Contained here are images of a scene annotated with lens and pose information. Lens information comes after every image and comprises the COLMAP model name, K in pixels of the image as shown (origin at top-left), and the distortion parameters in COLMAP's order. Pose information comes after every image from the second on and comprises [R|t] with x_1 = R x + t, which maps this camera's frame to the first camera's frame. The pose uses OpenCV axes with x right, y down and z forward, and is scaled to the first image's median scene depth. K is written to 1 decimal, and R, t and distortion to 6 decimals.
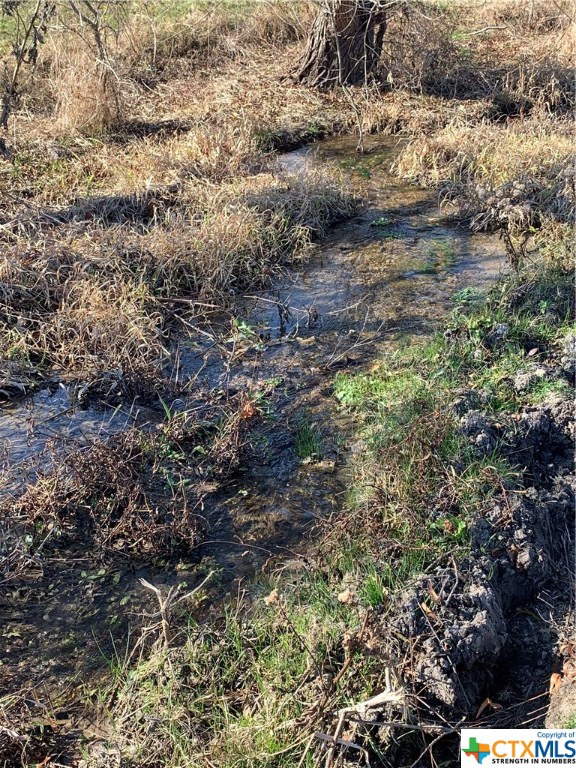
lens RADIAL K [[961.9, 0, 288.0], [0, 961.9, 384.0], [0, 0, 1]] dist [0.133414, -0.348589]
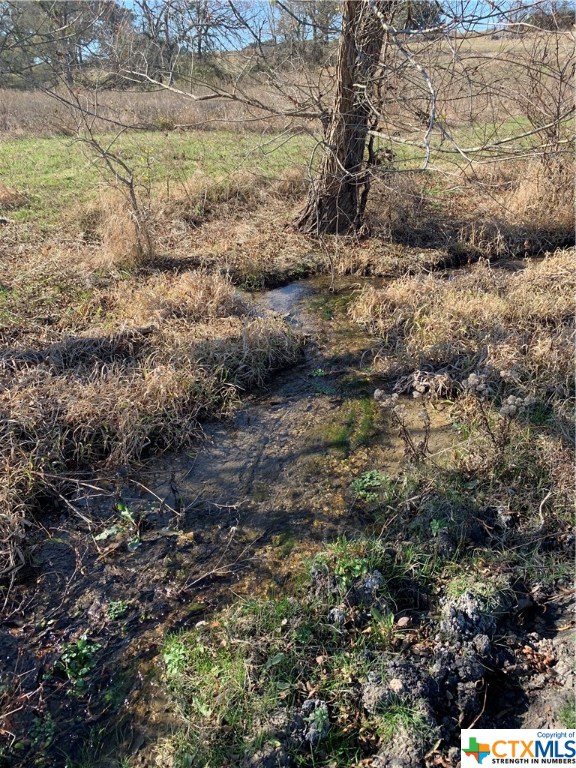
lens RADIAL K [[578.8, 0, 297.0], [0, 578.8, 383.0], [0, 0, 1]] dist [0.120065, -0.311032]
pose [[0.994526, 0.057039, -0.087546, 0.099559], [-0.057229, 0.998361, 0.000339, -0.118355], [0.087422, 0.004673, 0.996160, 0.252544]]
